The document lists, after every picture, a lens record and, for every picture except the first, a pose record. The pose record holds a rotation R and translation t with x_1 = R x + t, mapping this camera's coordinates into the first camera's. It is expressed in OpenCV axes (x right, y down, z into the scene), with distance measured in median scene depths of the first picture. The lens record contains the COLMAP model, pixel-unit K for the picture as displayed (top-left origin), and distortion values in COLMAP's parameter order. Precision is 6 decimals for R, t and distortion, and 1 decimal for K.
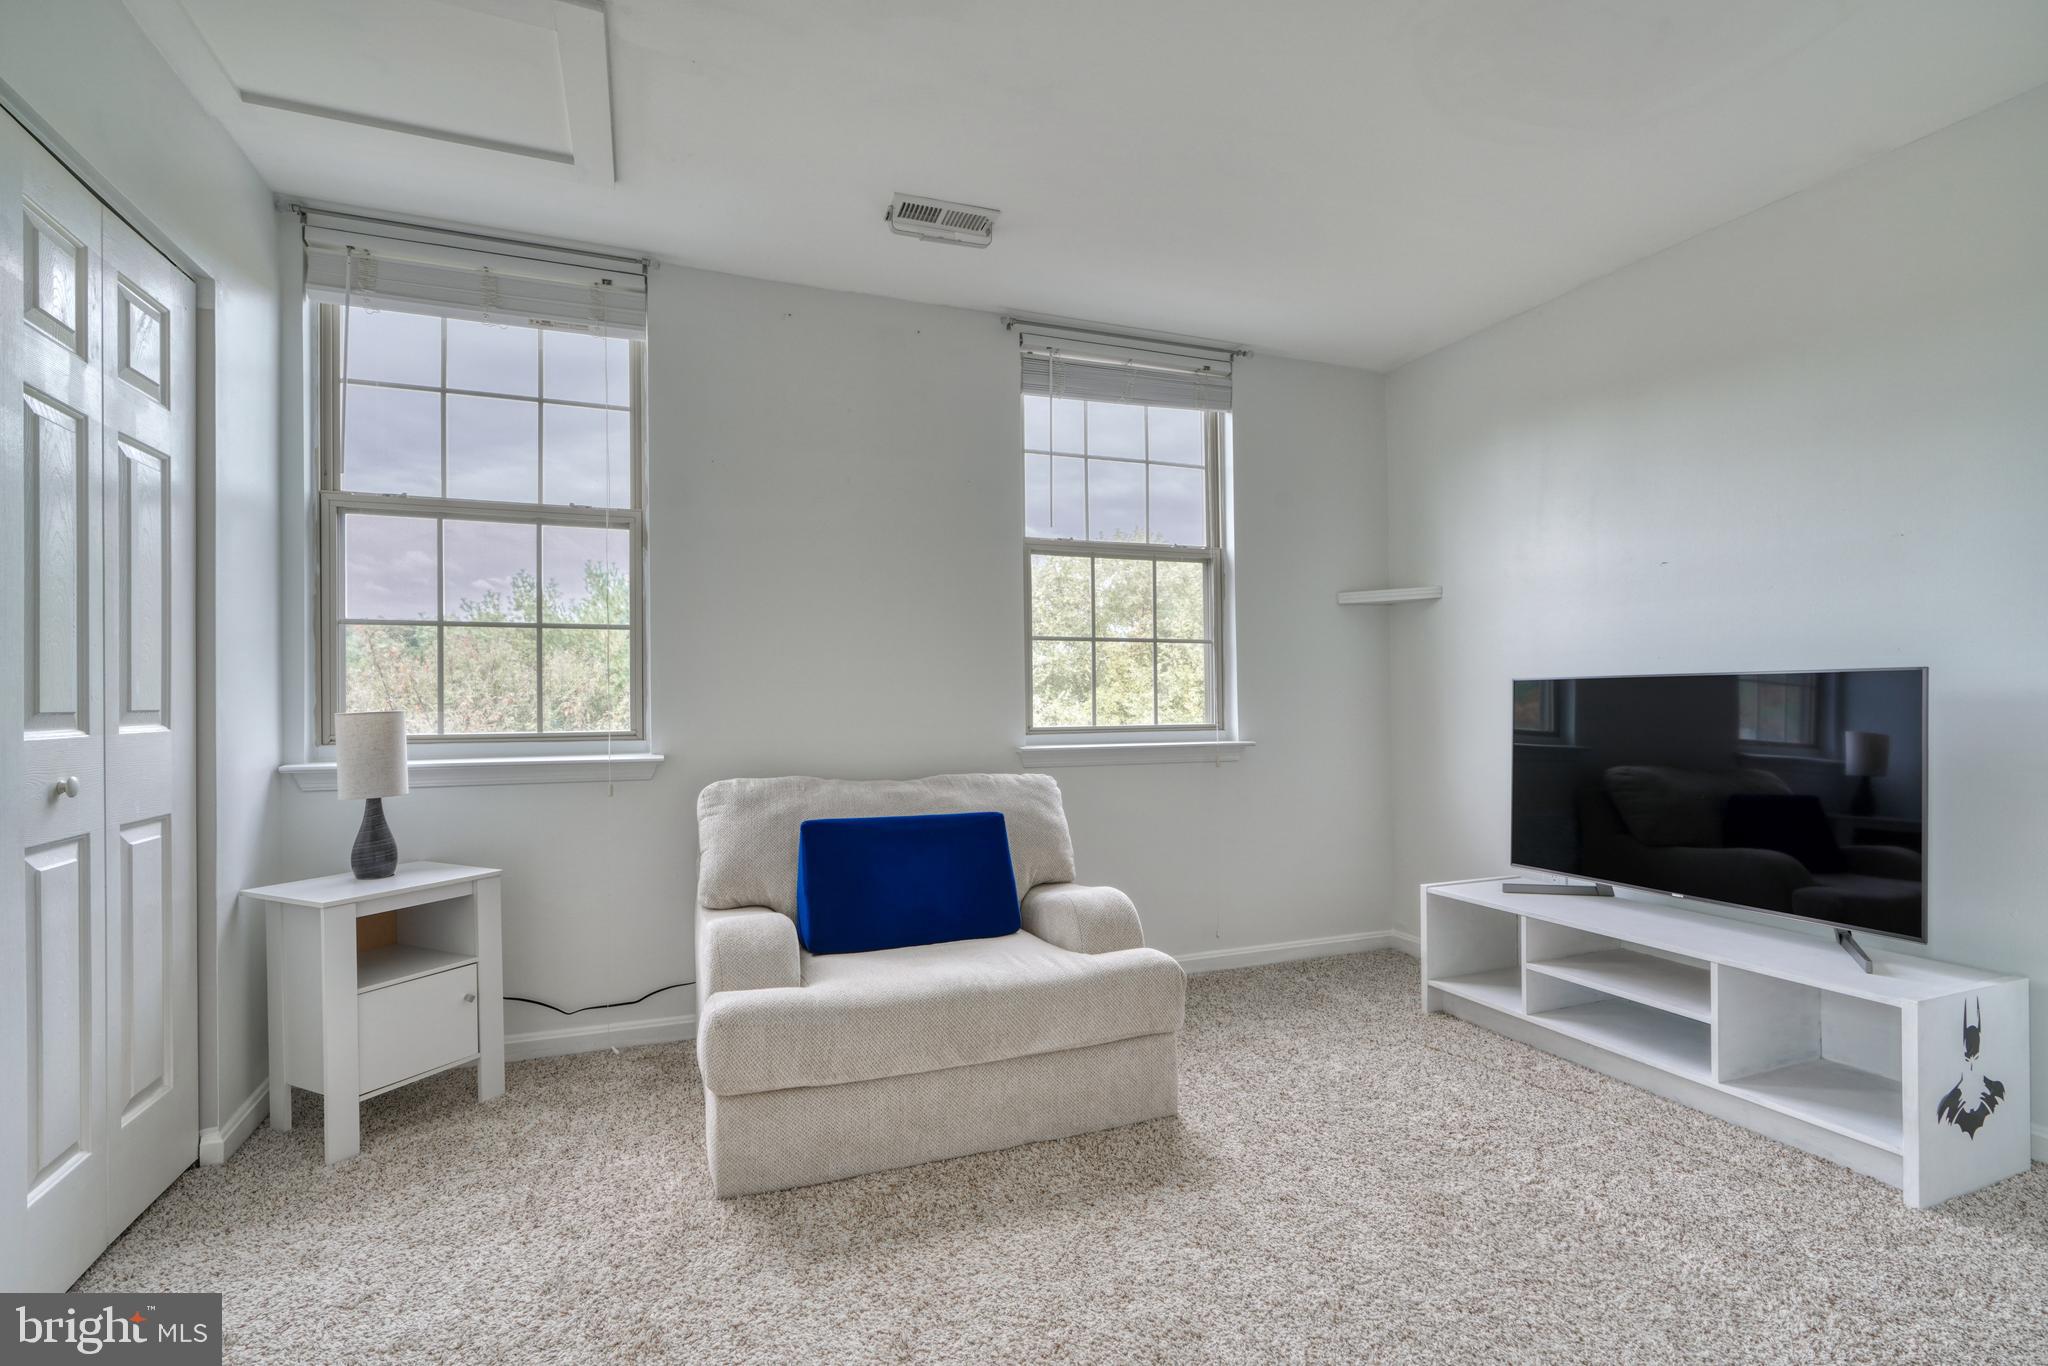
lens RADIAL K [[945.6, 0, 1008.3], [0, 945.6, 683.5], [0, 0, 1]] dist [-0.015290, 0.006365]
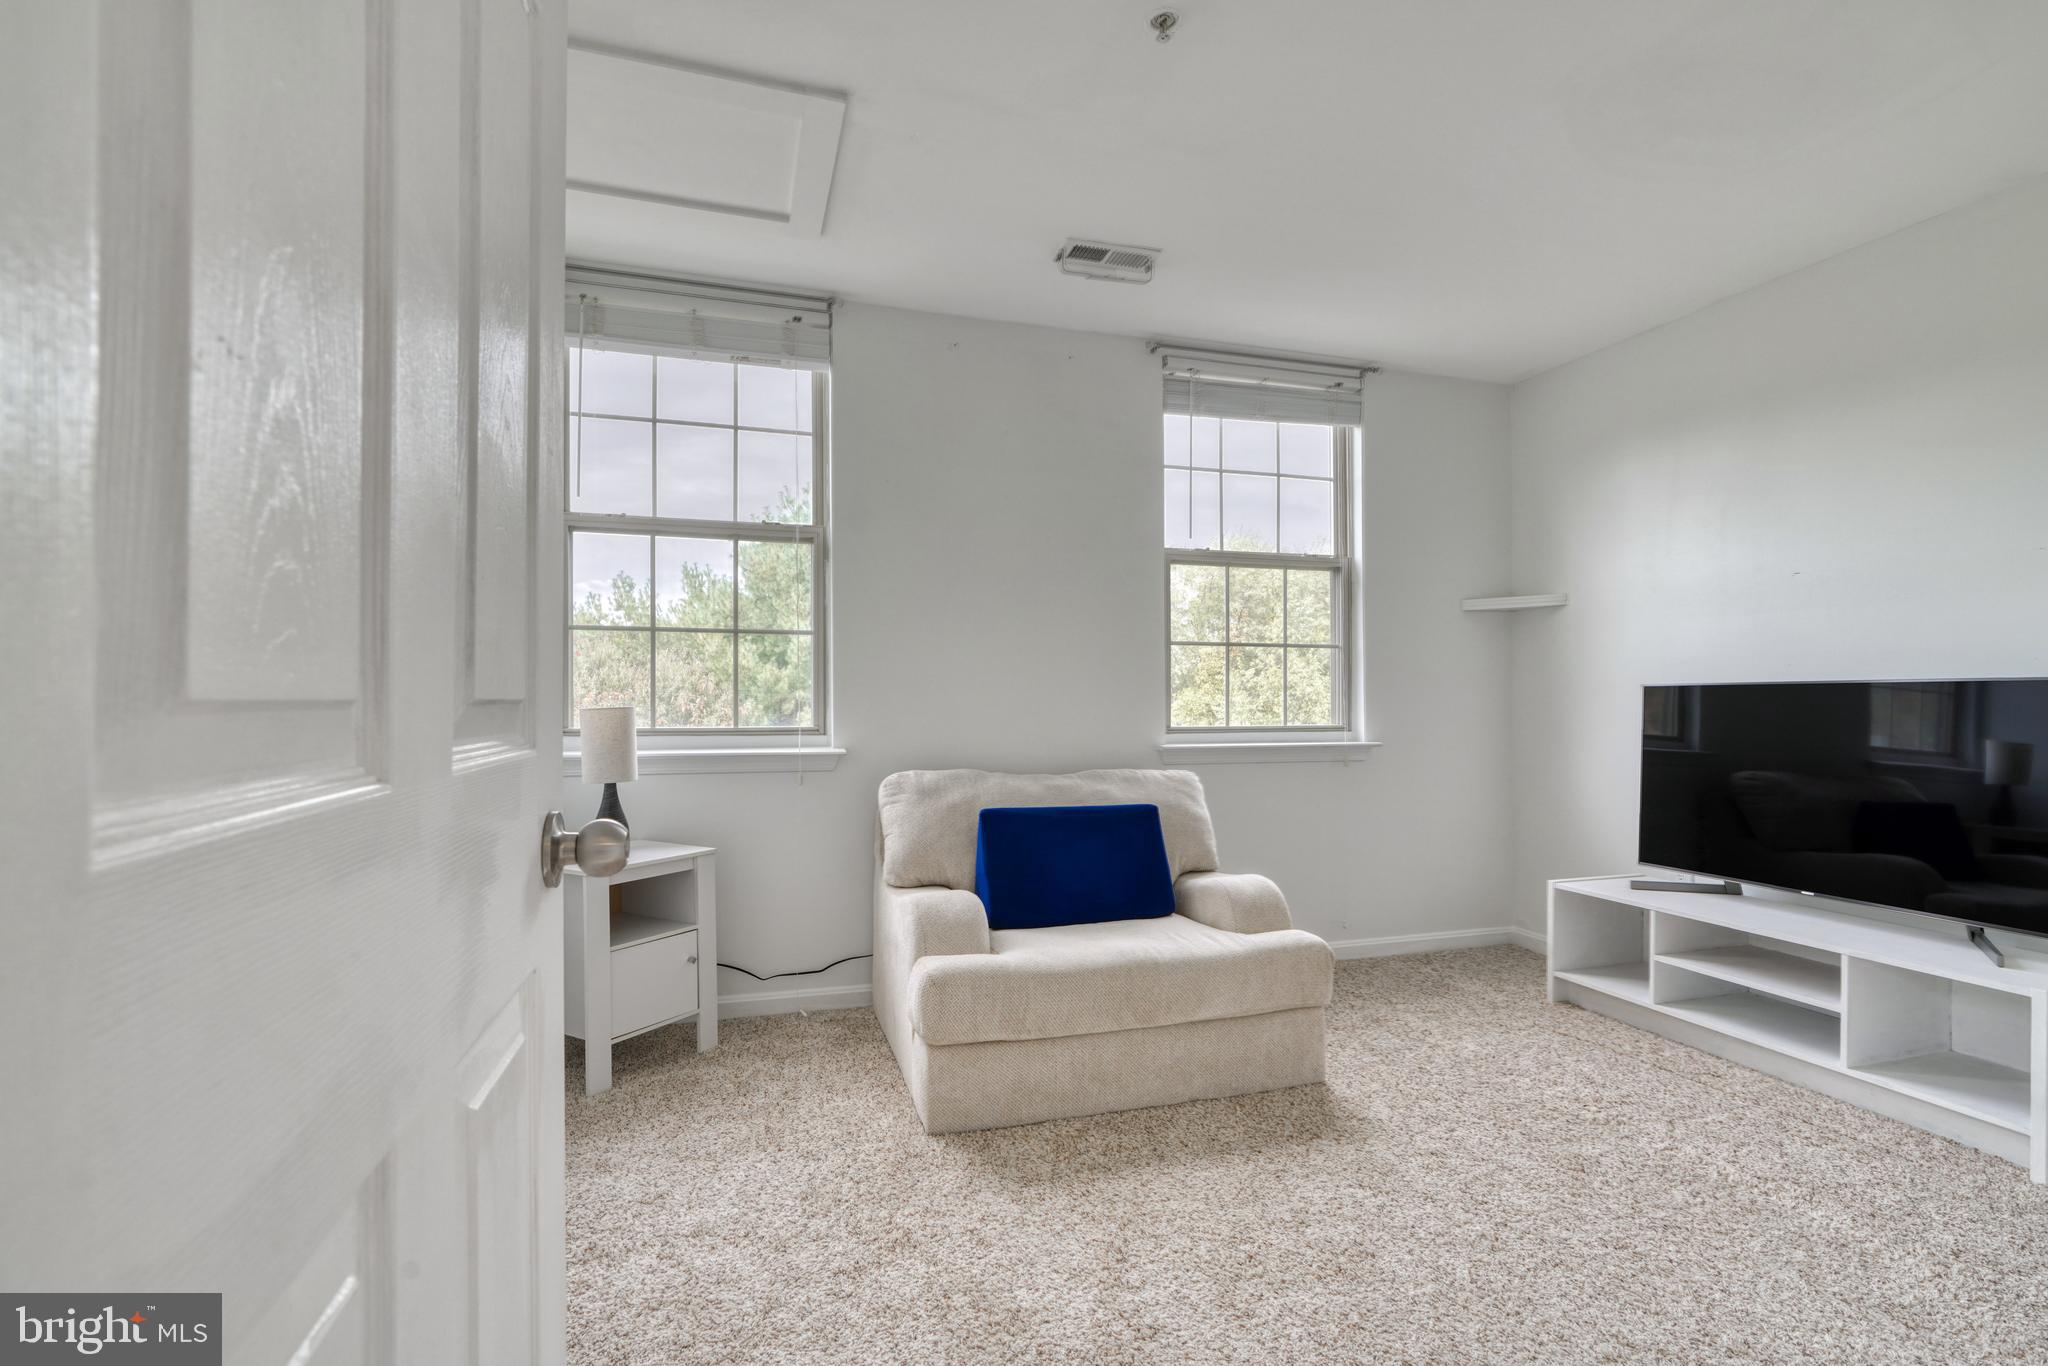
lens RADIAL K [[945.6, 0, 1032.7], [0, 945.6, 695.1], [0, 0, 1]] dist [-0.015290, 0.006365]
pose [[0.997774, 0.007428, -0.066272, -0.082704], [-0.006642, 0.999905, 0.012080, -0.002072], [0.066356, -0.011612, 0.997728, -0.099192]]
